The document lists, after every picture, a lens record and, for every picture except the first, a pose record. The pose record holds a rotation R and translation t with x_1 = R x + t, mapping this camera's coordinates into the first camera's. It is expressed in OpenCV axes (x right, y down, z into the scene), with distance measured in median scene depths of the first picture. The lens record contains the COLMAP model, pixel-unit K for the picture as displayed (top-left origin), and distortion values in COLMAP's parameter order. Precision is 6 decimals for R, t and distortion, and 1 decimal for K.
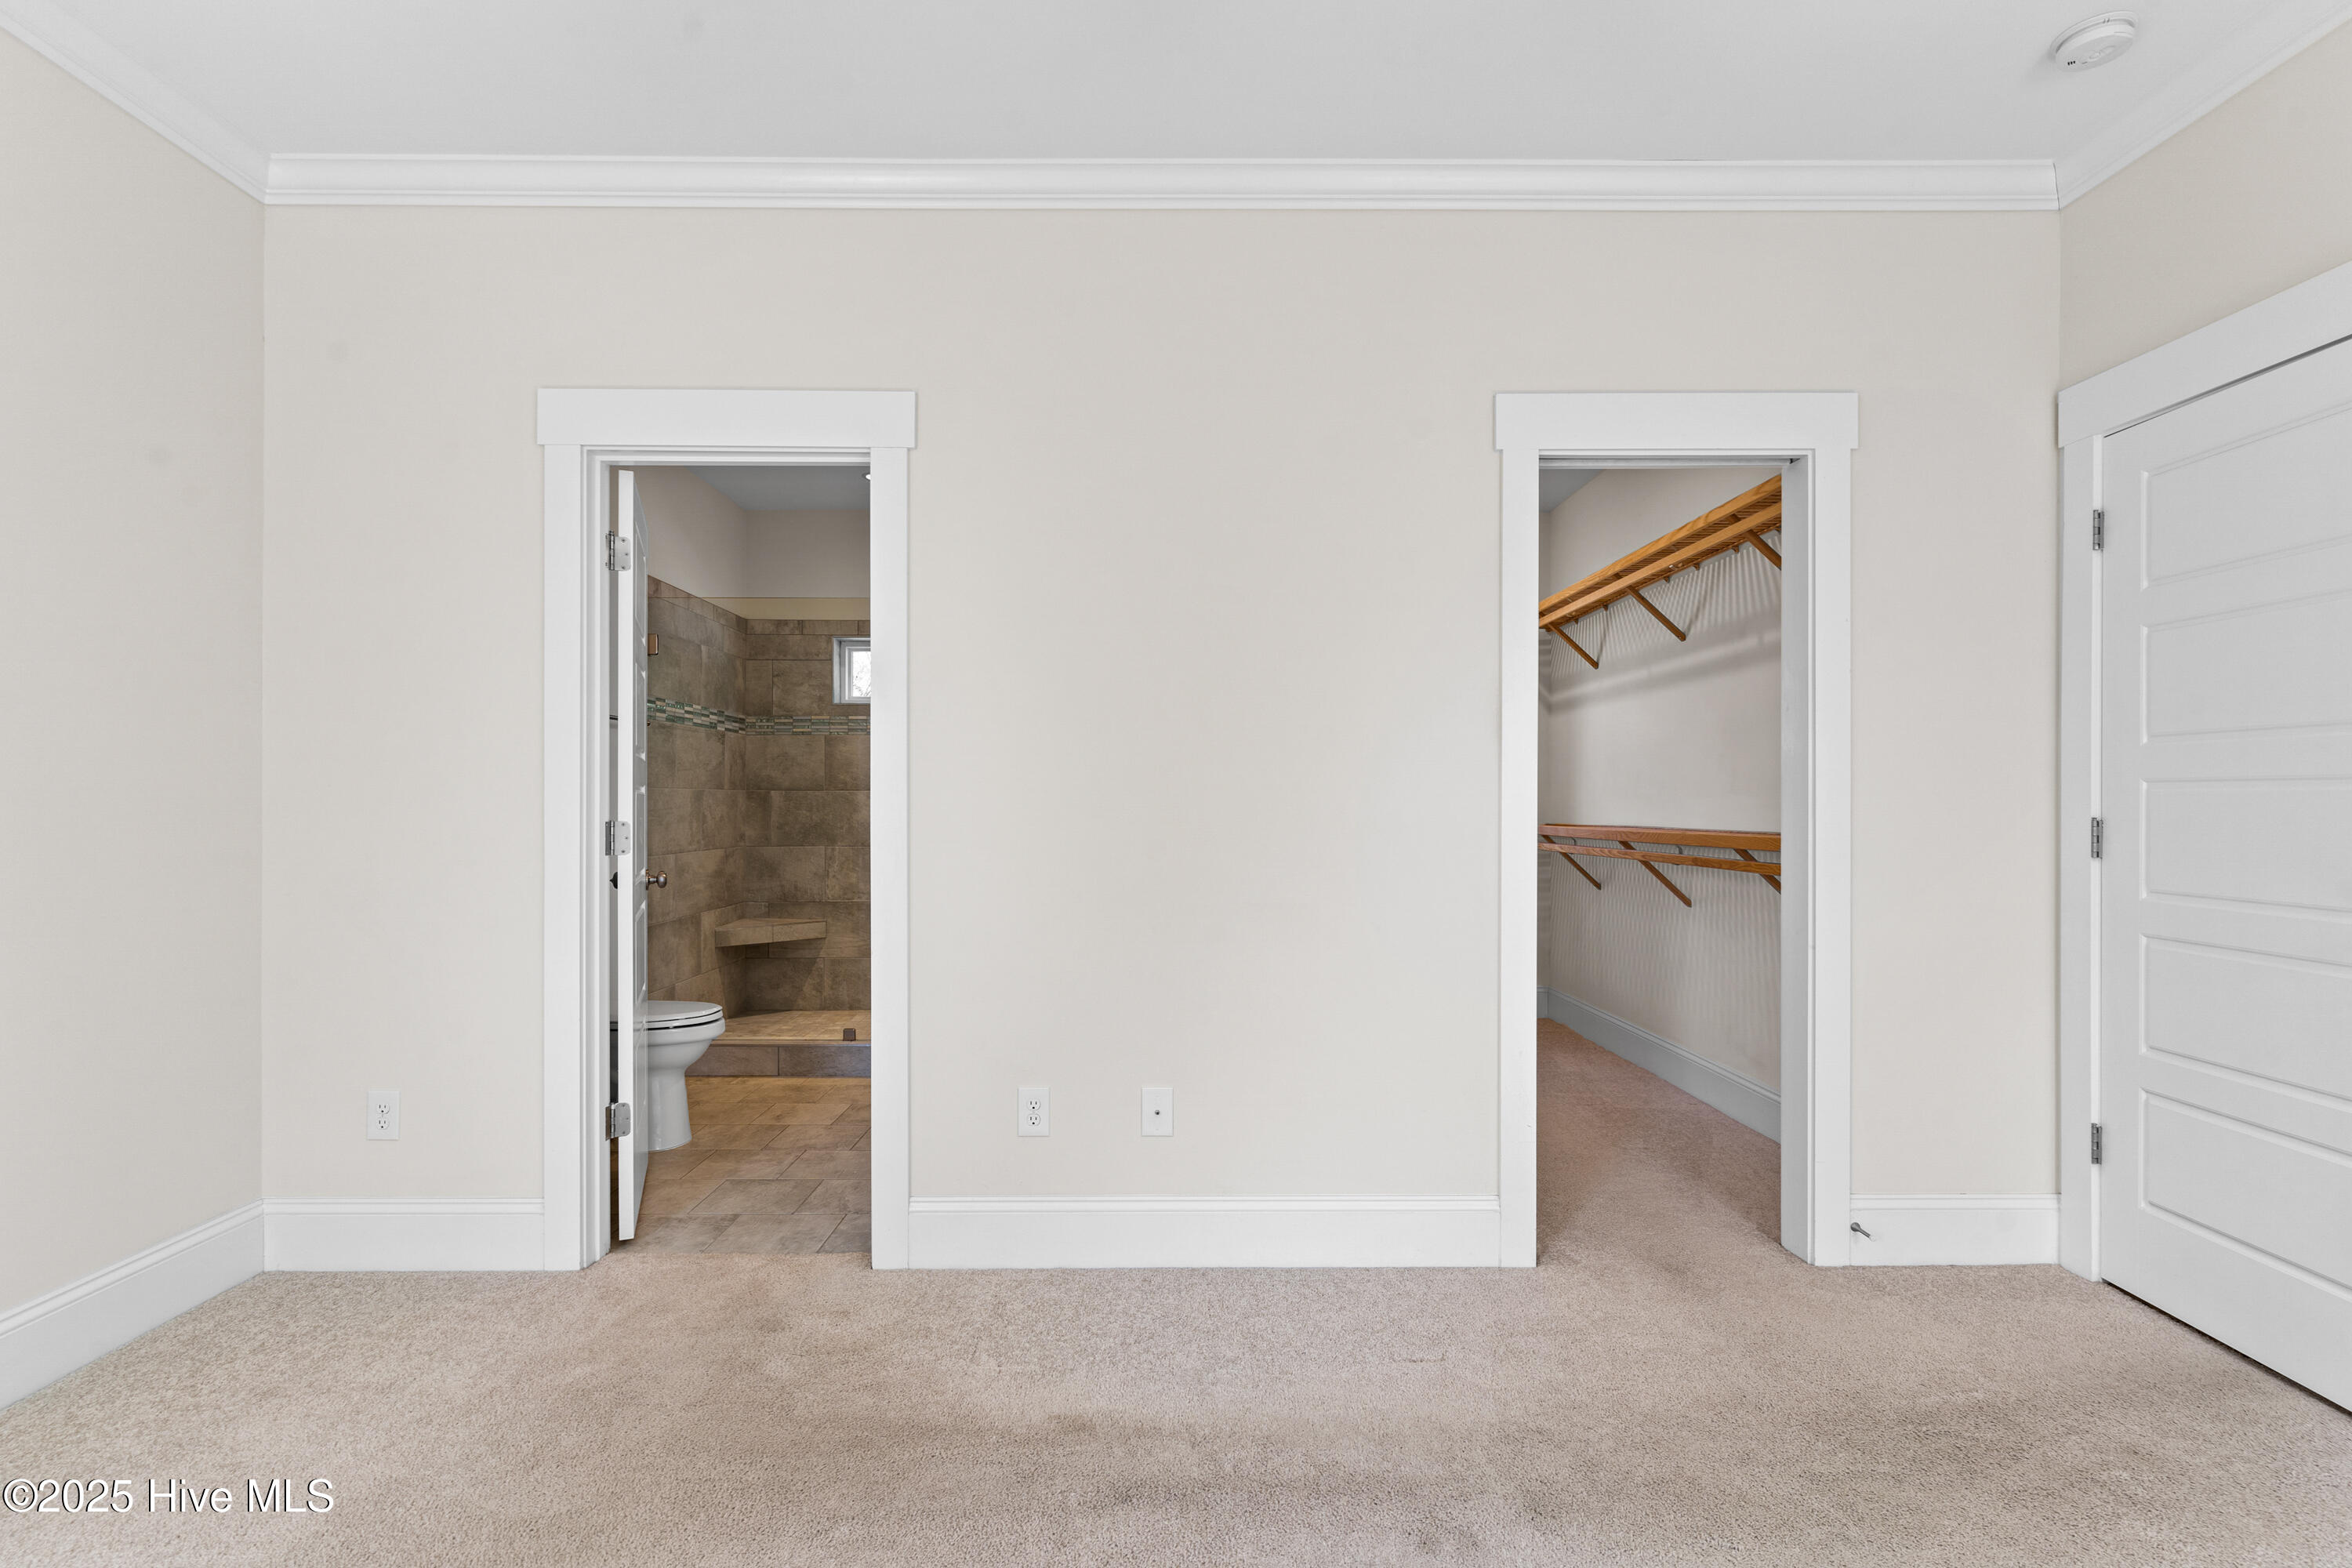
lens RADIAL K [[1181.3, 0, 1211.2], [0, 1181.3, 809.1], [0, 0, 1]] dist [-0.002337, -0.000532]
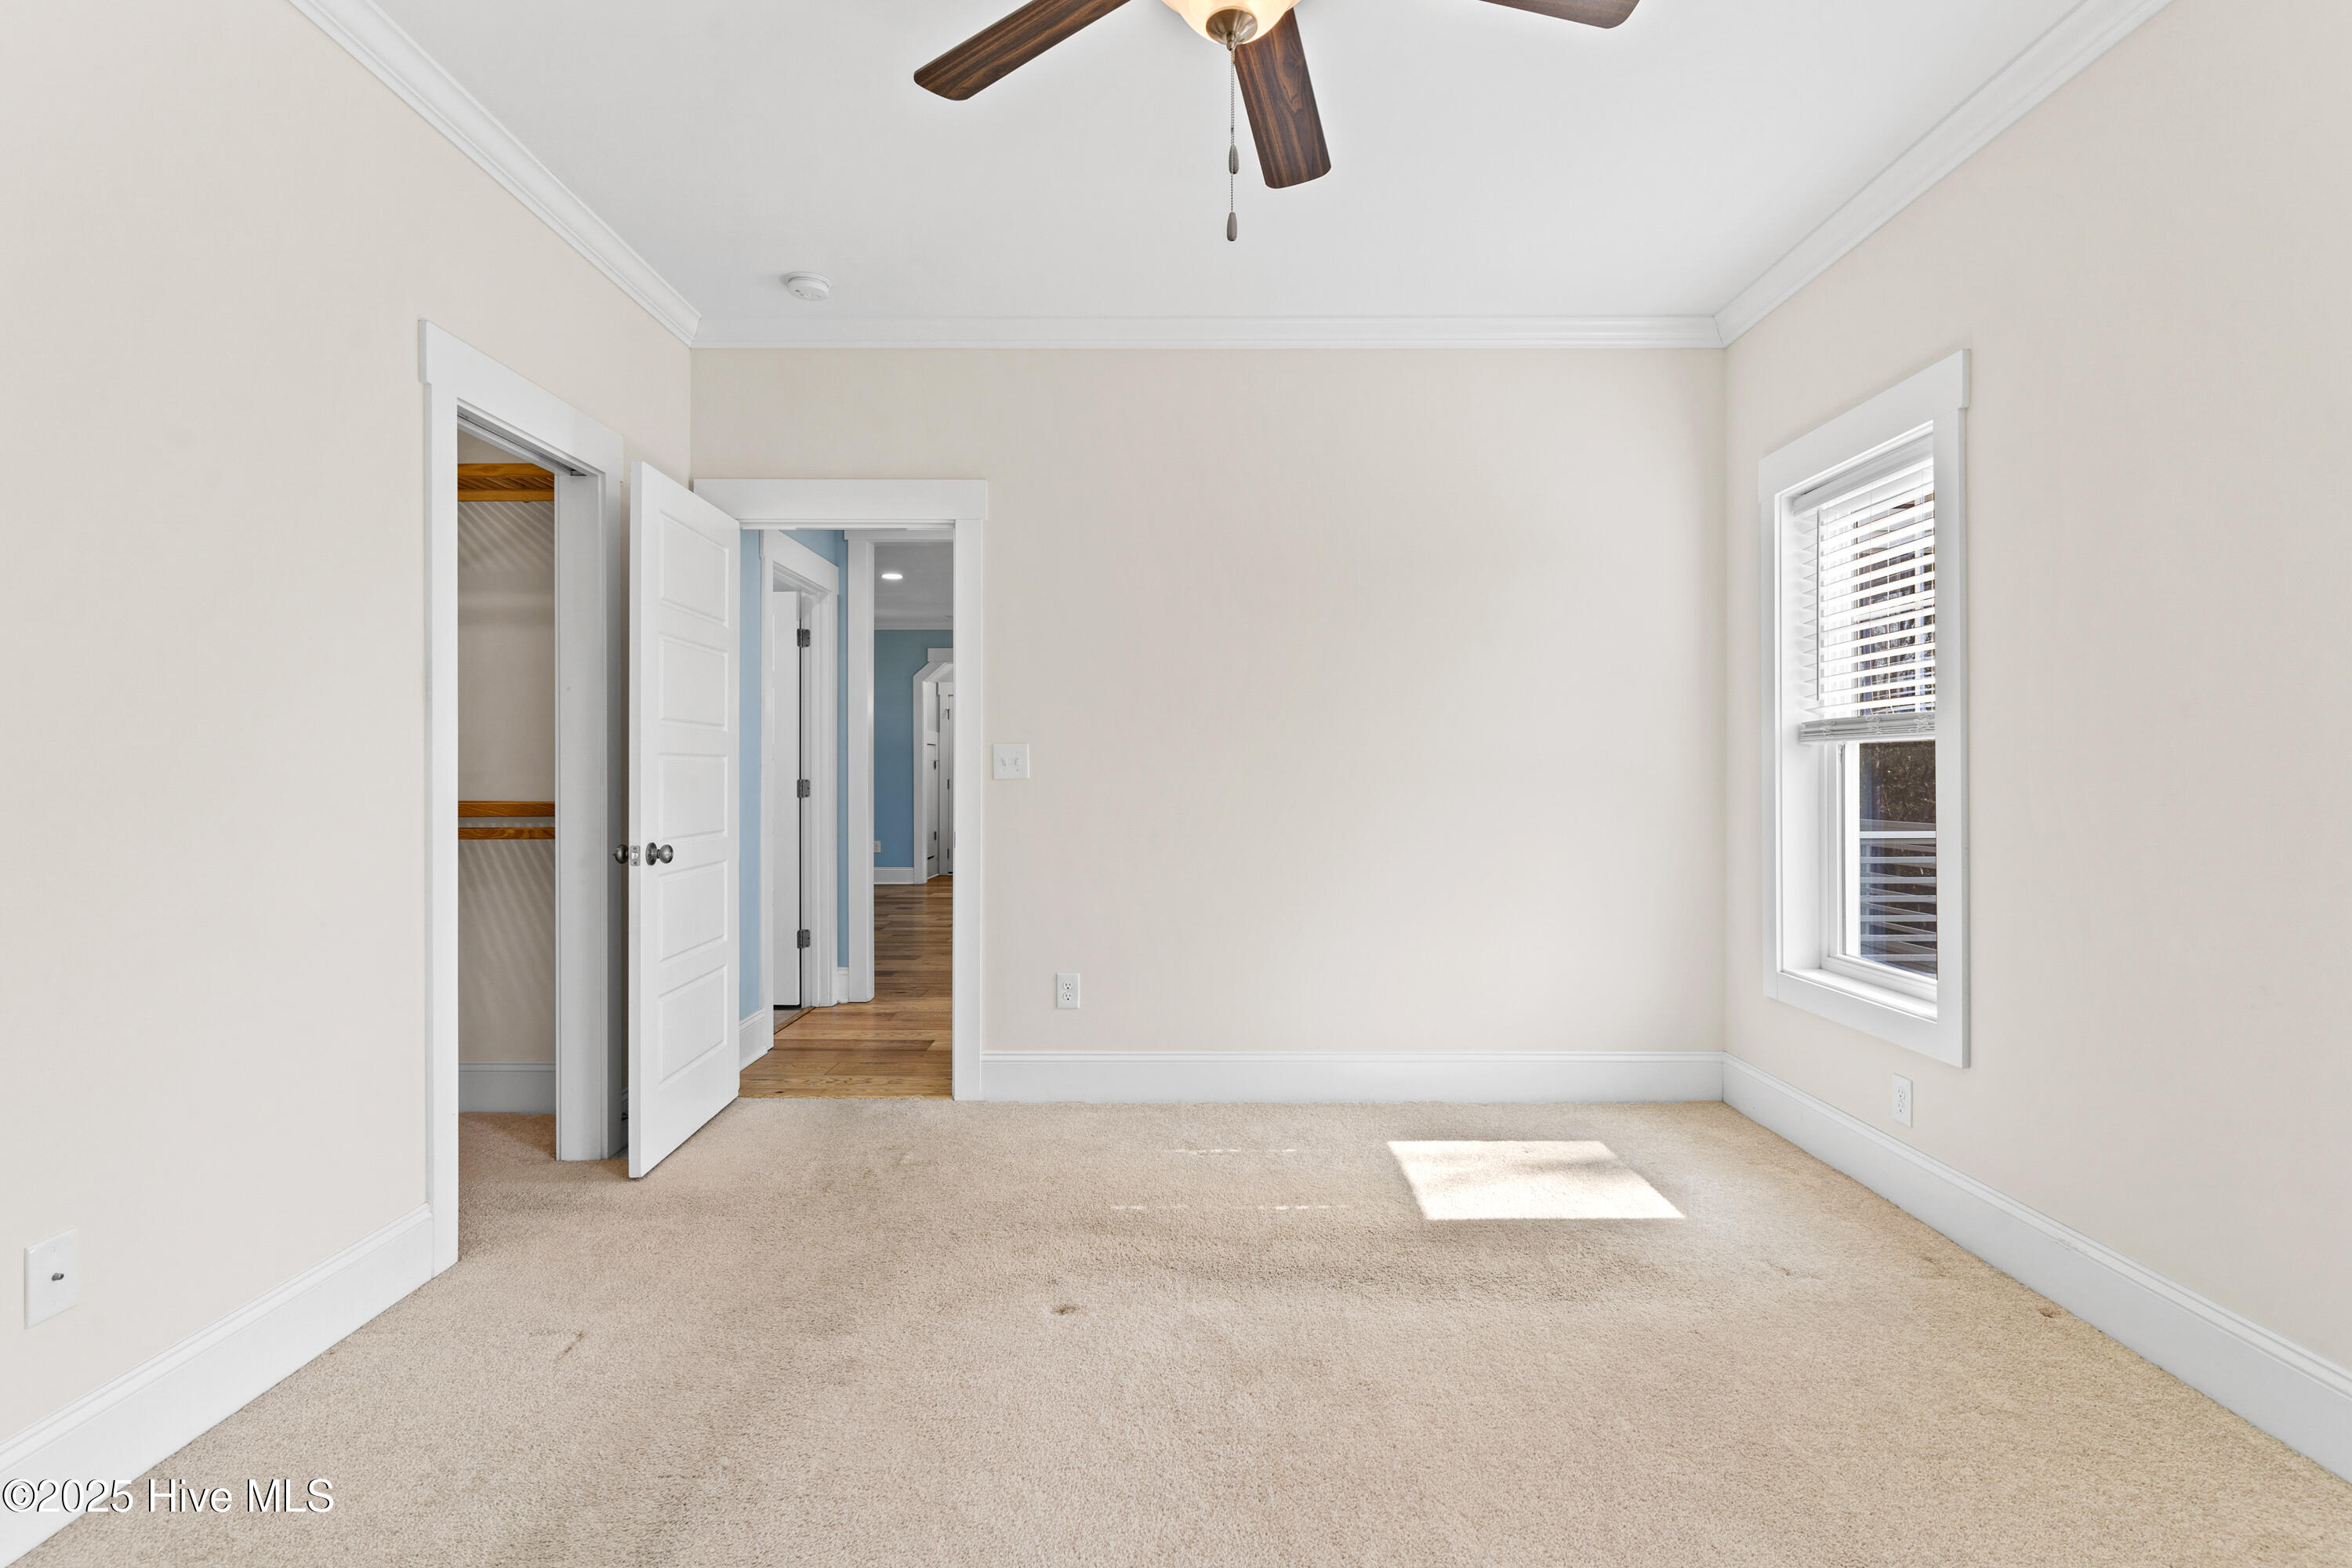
lens RADIAL K [[1141.8, 0, 1163.8], [0, 1141.8, 767.8], [0, 0, 1]] dist [-0.001241, -0.000134]
pose [[0.029662, 0.000522, 0.999560, -0.727381], [0.022153, 0.999754, -0.001180, 0.006445], [-0.999314, 0.022178, 0.029643, 0.468697]]
